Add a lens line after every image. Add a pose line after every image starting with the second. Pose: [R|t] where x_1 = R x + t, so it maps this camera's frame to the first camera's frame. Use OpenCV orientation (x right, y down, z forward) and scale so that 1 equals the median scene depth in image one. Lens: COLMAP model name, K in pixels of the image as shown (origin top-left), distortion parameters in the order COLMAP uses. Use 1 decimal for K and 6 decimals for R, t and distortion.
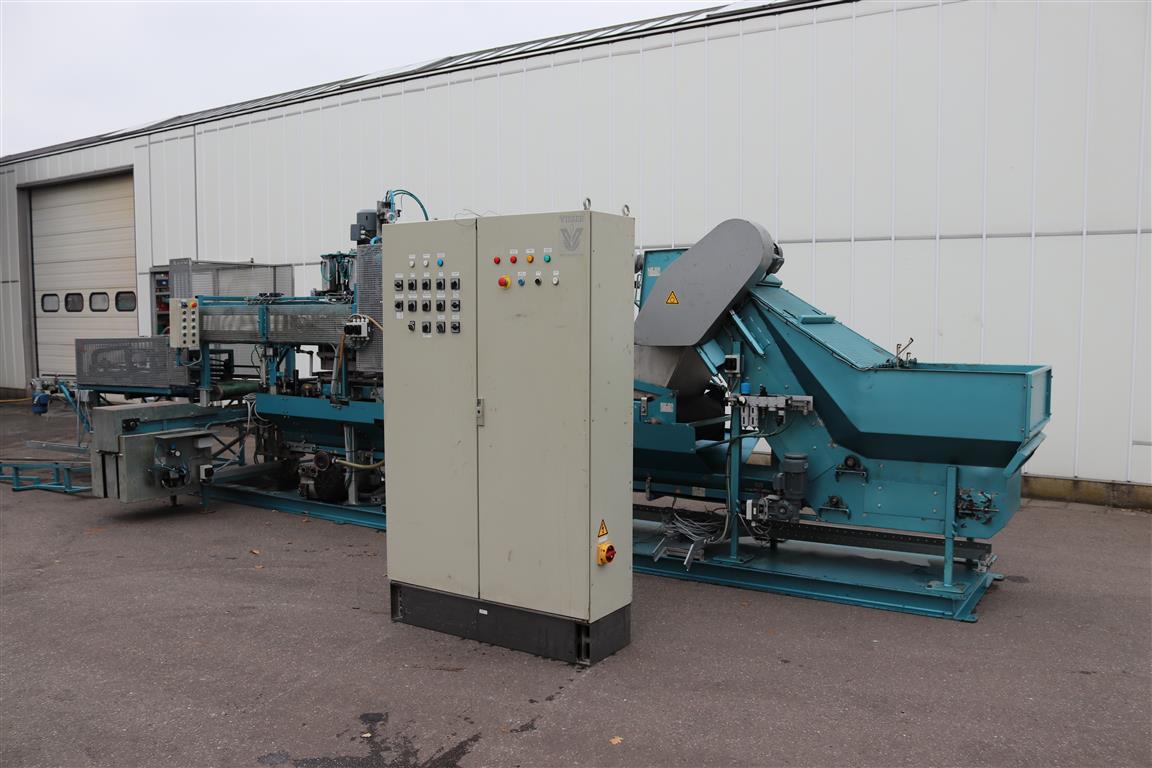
lens RADIAL K [[963.5, 0, 581.3], [0, 963.5, 395.7], [0, 0, 1]] dist [-0.157532, 0.141512]
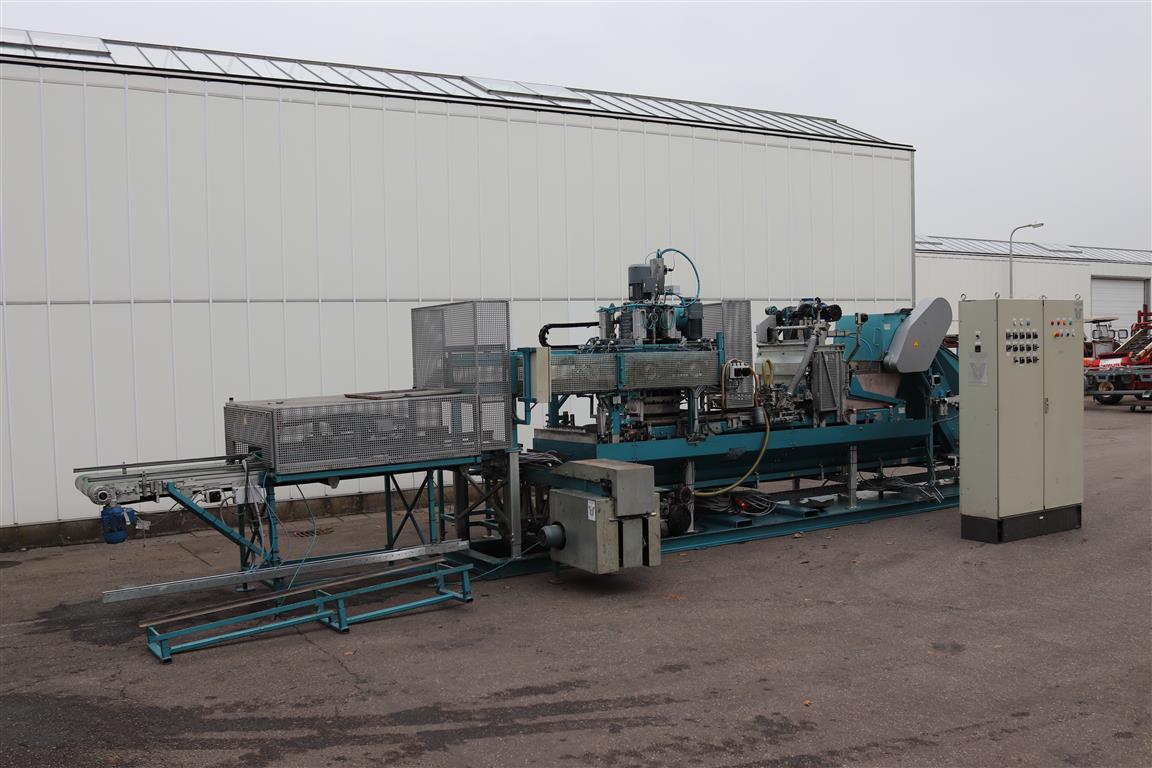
lens RADIAL K [[1084.6, 0, 571.8], [0, 1084.6, 384.9], [0, 0, 1]] dist [-0.088035, 0.000000]
pose [[0.430461, -0.042725, 0.901597, -1.886939], [0.102095, 0.994773, -0.001604, -0.089582], [-0.896816, 0.092739, 0.432574, 0.753830]]
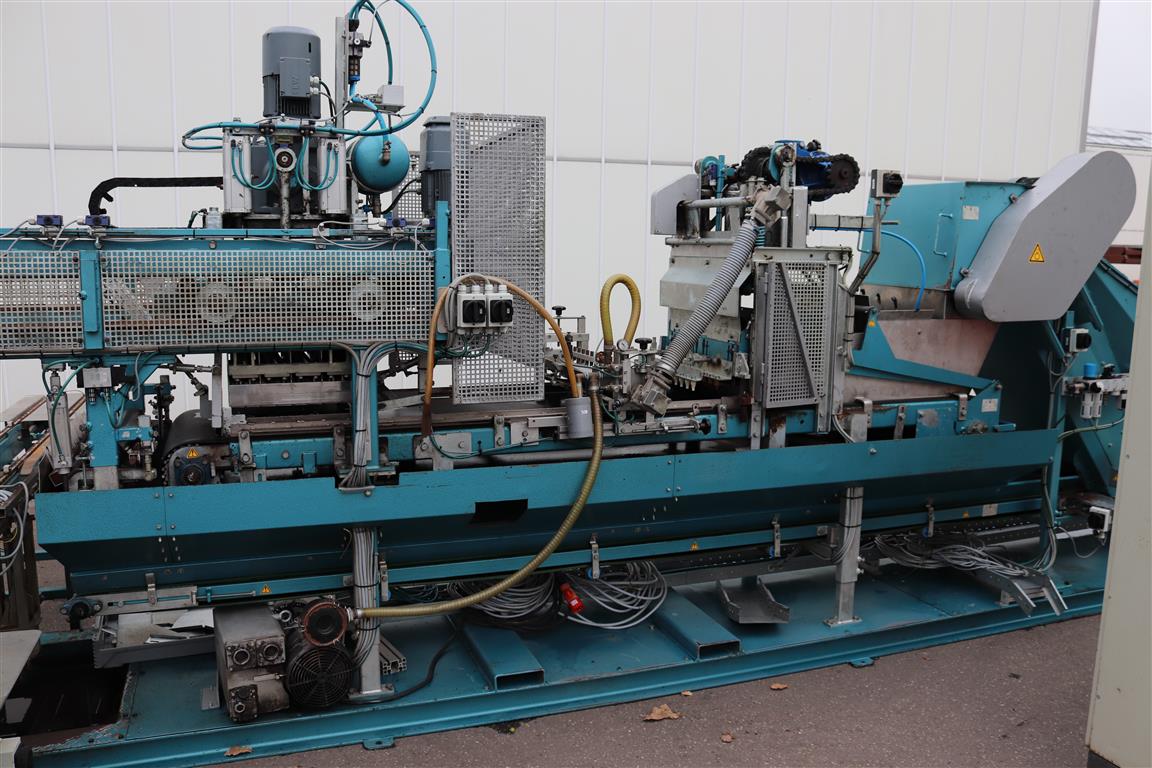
lens RADIAL K [[963.5, 0, 570.7], [0, 963.5, 390.5], [0, 0, 1]] dist [-0.157532, 0.141512]
pose [[0.610099, -0.119458, 0.783268, -0.688004], [0.054359, 0.992550, 0.109035, -0.097553], [-0.790458, -0.023945, 0.612048, 0.868447]]
